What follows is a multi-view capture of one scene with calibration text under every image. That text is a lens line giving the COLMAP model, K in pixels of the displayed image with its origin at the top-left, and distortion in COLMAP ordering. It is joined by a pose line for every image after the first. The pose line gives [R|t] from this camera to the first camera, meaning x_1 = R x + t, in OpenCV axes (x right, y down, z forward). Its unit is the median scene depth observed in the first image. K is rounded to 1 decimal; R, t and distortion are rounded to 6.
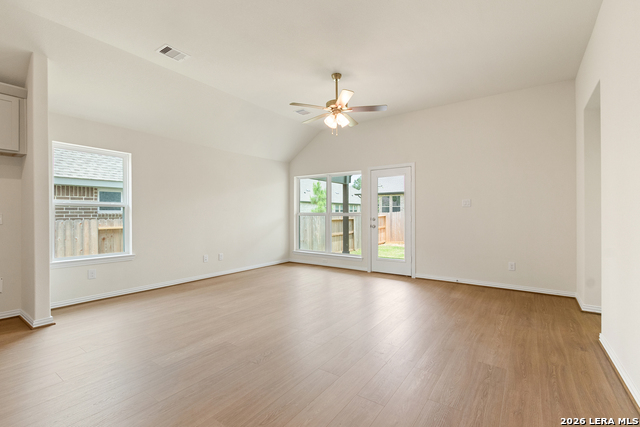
lens RADIAL K [[293.7, 0, 321.4], [0, 293.7, 213.9], [0, 0, 1]] dist [0.002553, 0.000556]
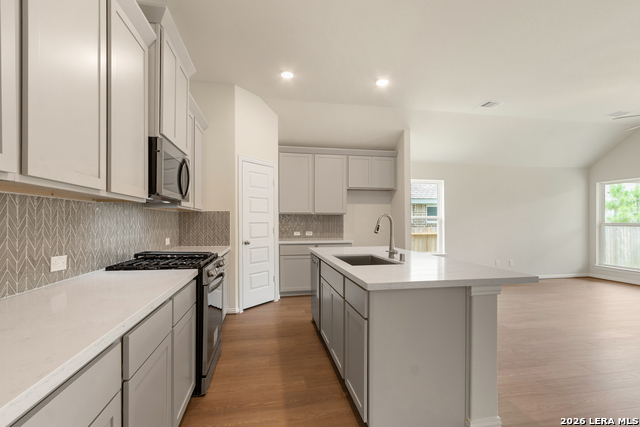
lens RADIAL K [[293.7, 0, 314.5], [0, 293.7, 218.6], [0, 0, 1]] dist [0.002553, 0.000556]
pose [[0.702956, -0.002942, -0.711227, -0.075065], [-0.002201, 0.999978, -0.006311, -0.011529], [0.711230, 0.006002, 0.702934, -0.319030]]
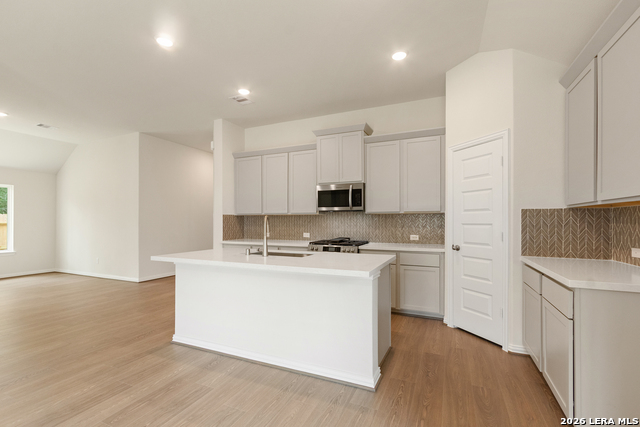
lens RADIAL K [[293.7, 0, 316.6], [0, 293.7, 216.7], [0, 0, 1]] dist [0.002553, 0.000556]
pose [[-0.983643, -0.001083, -0.180128, -0.329738], [0.001715, 0.999880, -0.015379, -0.010660], [0.180123, -0.015436, -0.983523, 0.660784]]
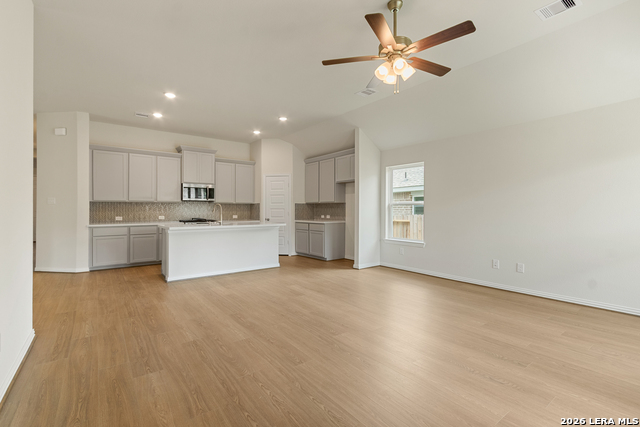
lens RADIAL K [[293.7, 0, 318.6], [0, 293.7, 209.0], [0, 0, 1]] dist [0.002553, 0.000556]
pose [[-0.305375, 0.000895, -0.952232, 0.557543], [-0.002931, 0.999994, 0.001880, -0.007016], [0.952228, 0.003365, -0.305371, 0.767097]]
